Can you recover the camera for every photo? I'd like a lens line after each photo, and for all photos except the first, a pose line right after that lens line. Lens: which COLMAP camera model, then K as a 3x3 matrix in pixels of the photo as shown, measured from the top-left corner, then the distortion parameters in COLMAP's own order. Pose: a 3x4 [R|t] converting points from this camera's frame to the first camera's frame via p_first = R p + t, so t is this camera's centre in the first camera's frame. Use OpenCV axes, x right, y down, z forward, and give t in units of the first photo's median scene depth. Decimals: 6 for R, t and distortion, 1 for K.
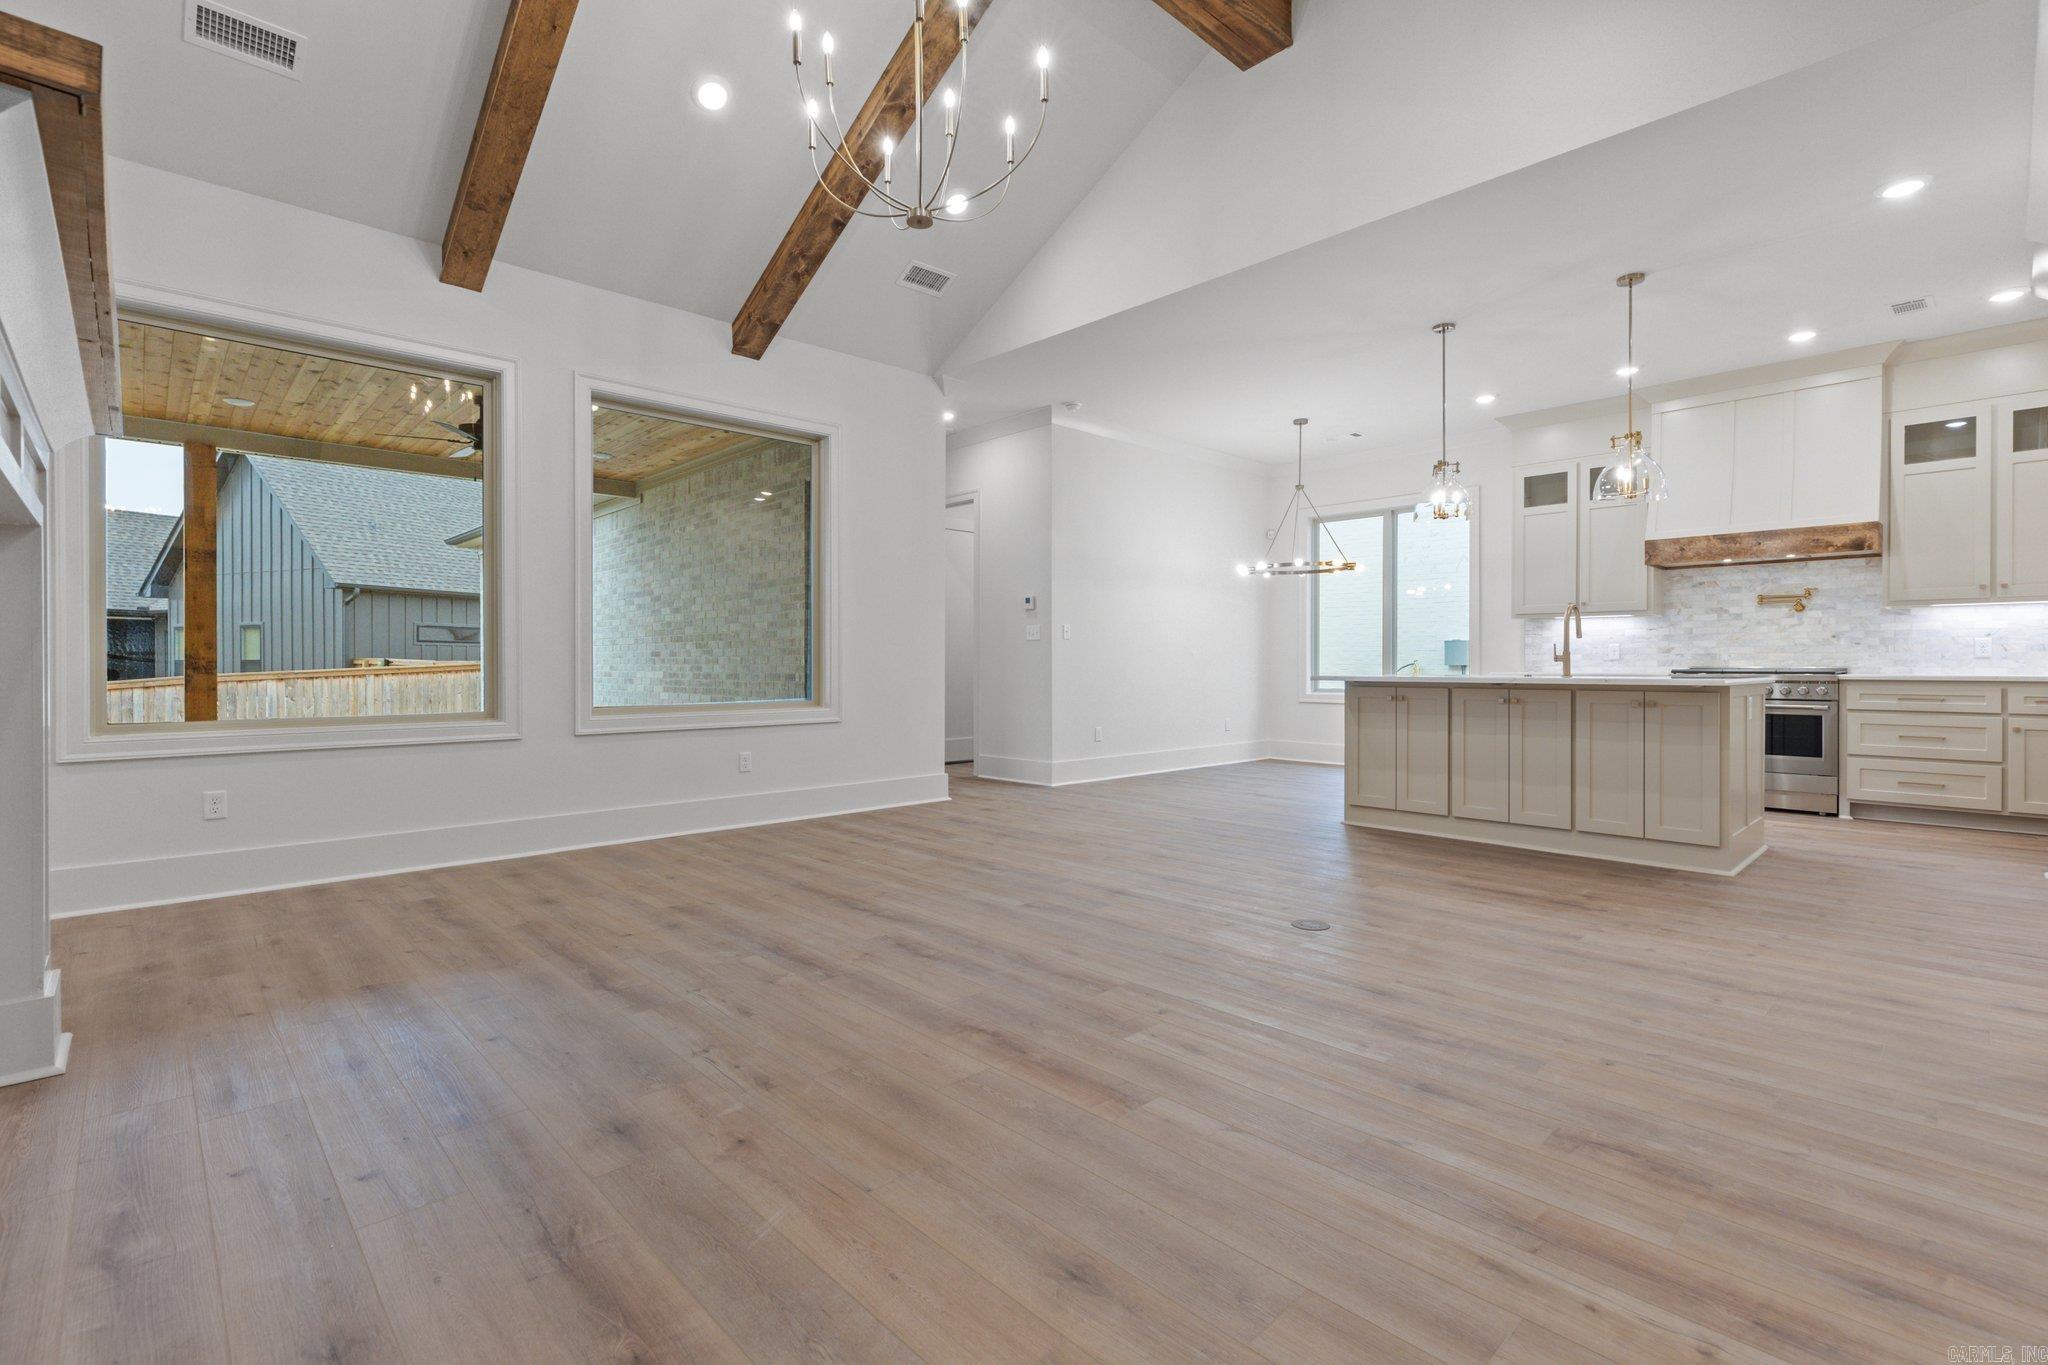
lens RADIAL K [[927.0, 0, 1017.1], [0, 927.0, 665.2], [0, 0, 1]] dist [0.004341, -0.000342]
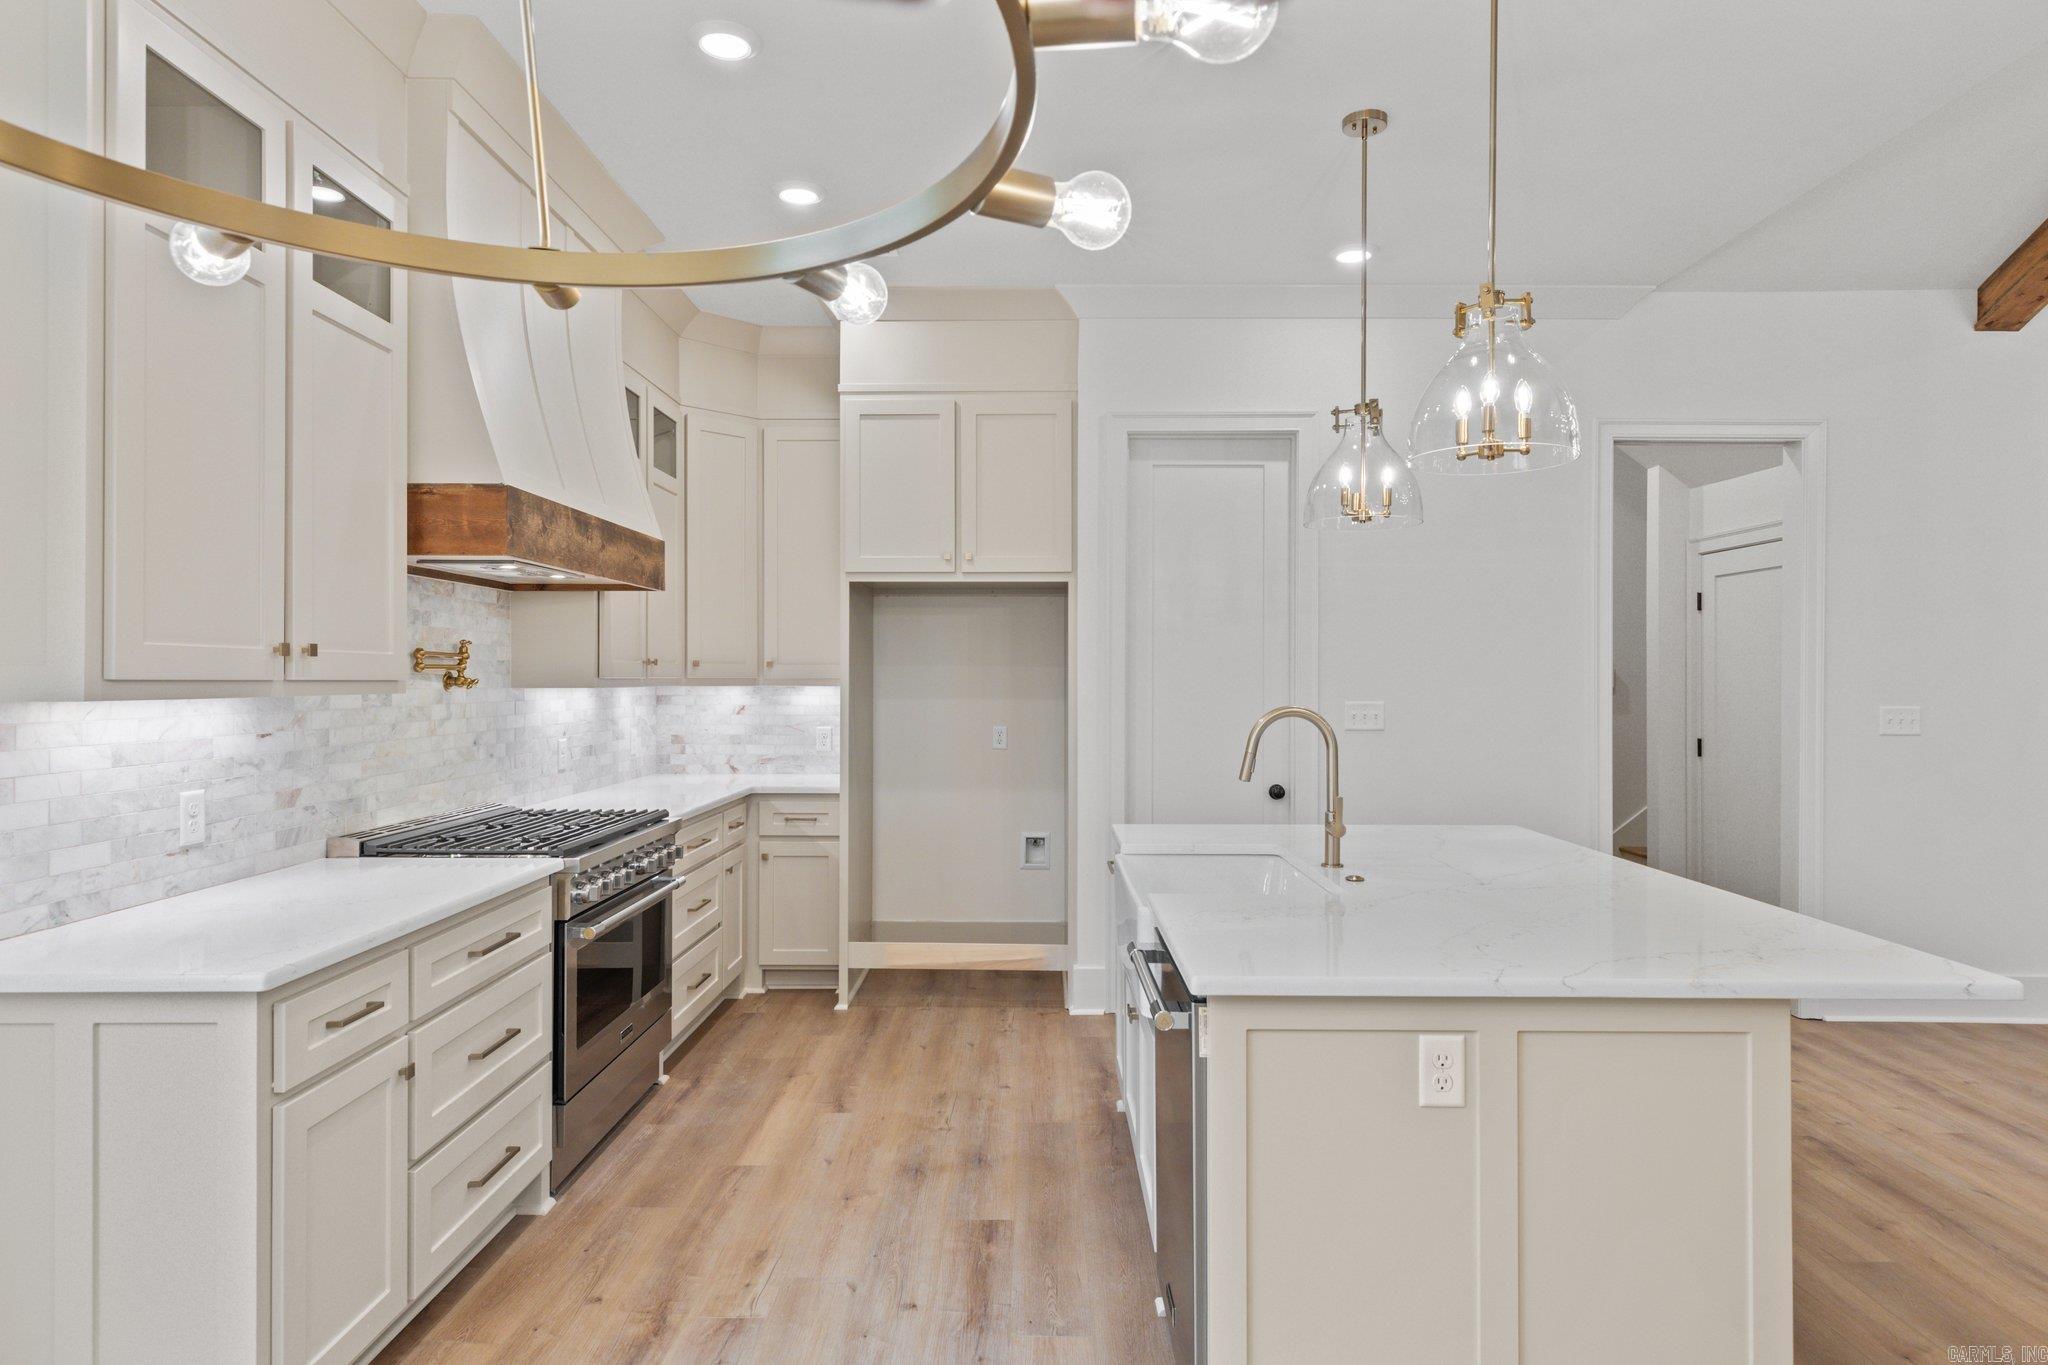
lens RADIAL K [[1175.2, 0, 1026.8], [0, 1175.2, 678.2], [0, 0, 1]] dist [0.009316, -0.000097]
pose [[-0.724221, -0.004353, 0.689554, 0.272076], [-0.003893, 0.999990, 0.002223, -0.074106], [-0.689557, -0.001075, -0.724231, 1.376841]]
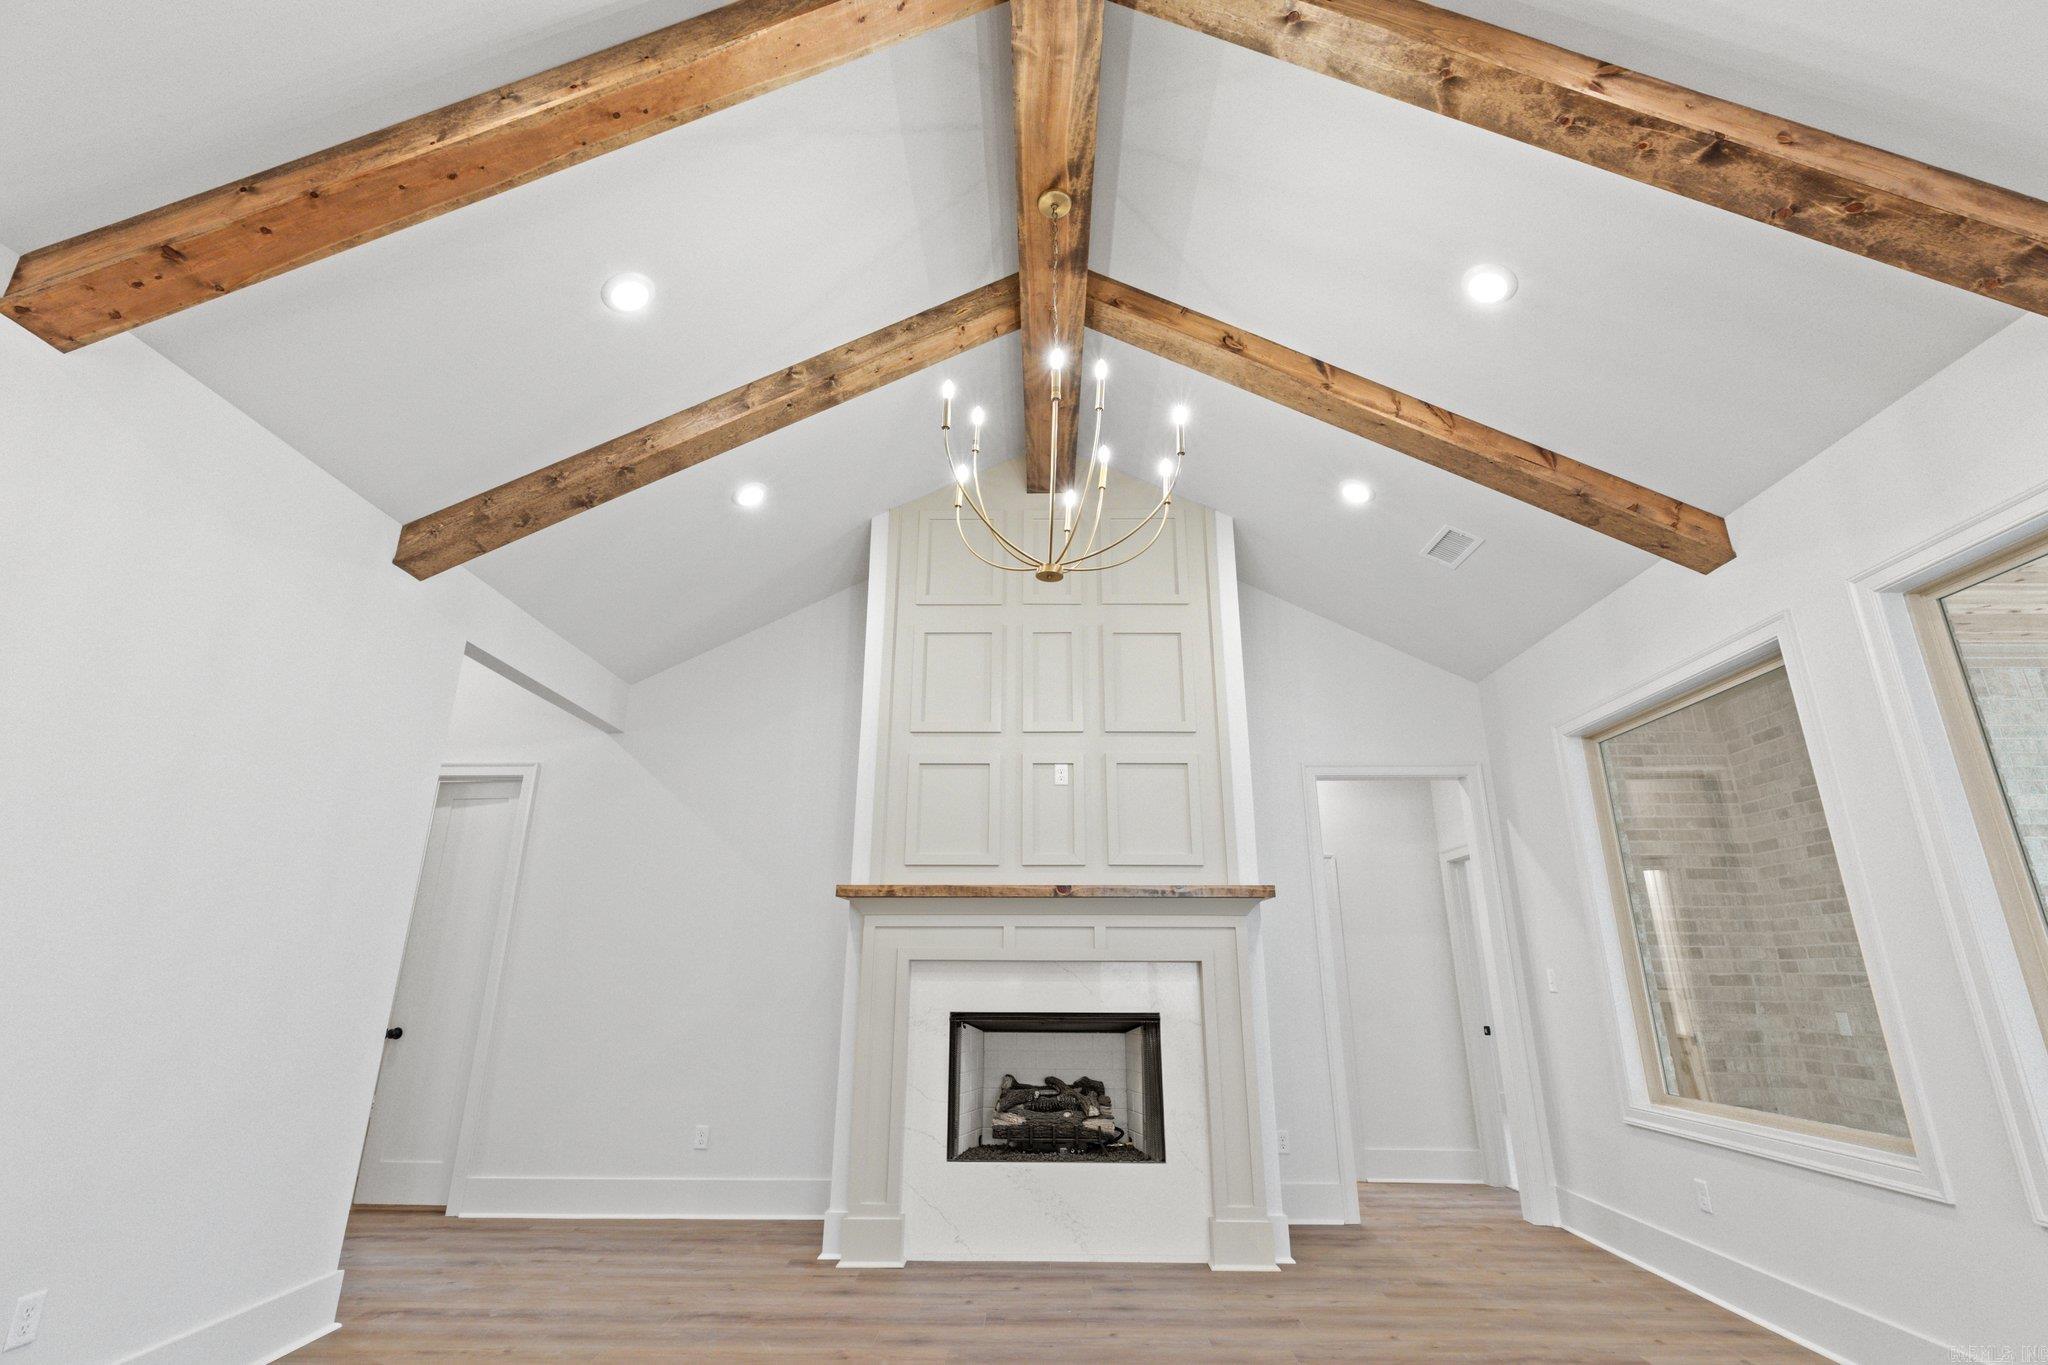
lens RADIAL K [[927.0, 0, 1026.5], [0, 927.0, 682.7], [0, 0, 1]] dist [0.004341, -0.000342]
pose [[-0.698537, -0.218114, -0.681522, 0.291604], [-0.005236, 0.953946, -0.299934, -0.046812], [0.715555, -0.205946, -0.667508, 0.863376]]
